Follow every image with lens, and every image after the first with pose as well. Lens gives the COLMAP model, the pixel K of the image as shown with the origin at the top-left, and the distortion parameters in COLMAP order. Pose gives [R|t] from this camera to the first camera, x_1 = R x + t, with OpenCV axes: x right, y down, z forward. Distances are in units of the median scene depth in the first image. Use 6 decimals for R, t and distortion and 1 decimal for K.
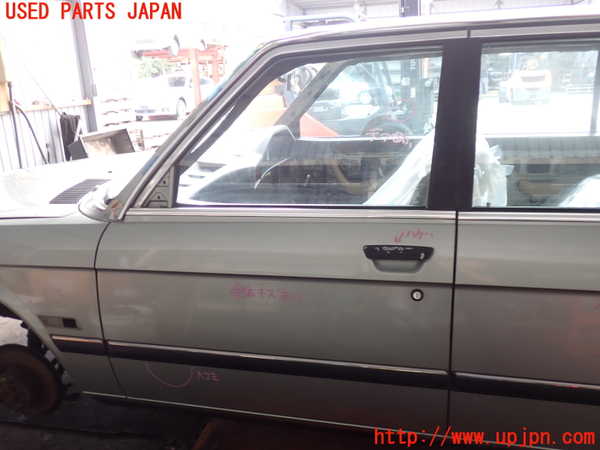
lens RADIAL K [[531.3, 0, 298.7], [0, 531.3, 225.4], [0, 0, 1]] dist [0.009822, 0.009665]
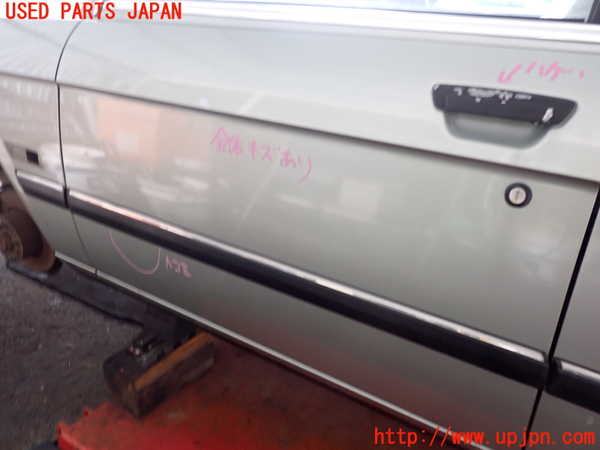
lens RADIAL K [[531.3, 0, 301.4], [0, 531.3, 226.3], [0, 0, 1]] dist [0.009822, 0.009665]
pose [[0.945177, 0.212238, -0.248183, 0.158137], [-0.179072, 0.972398, 0.149585, 0.118822], [0.273080, -0.096942, 0.957094, 0.457313]]
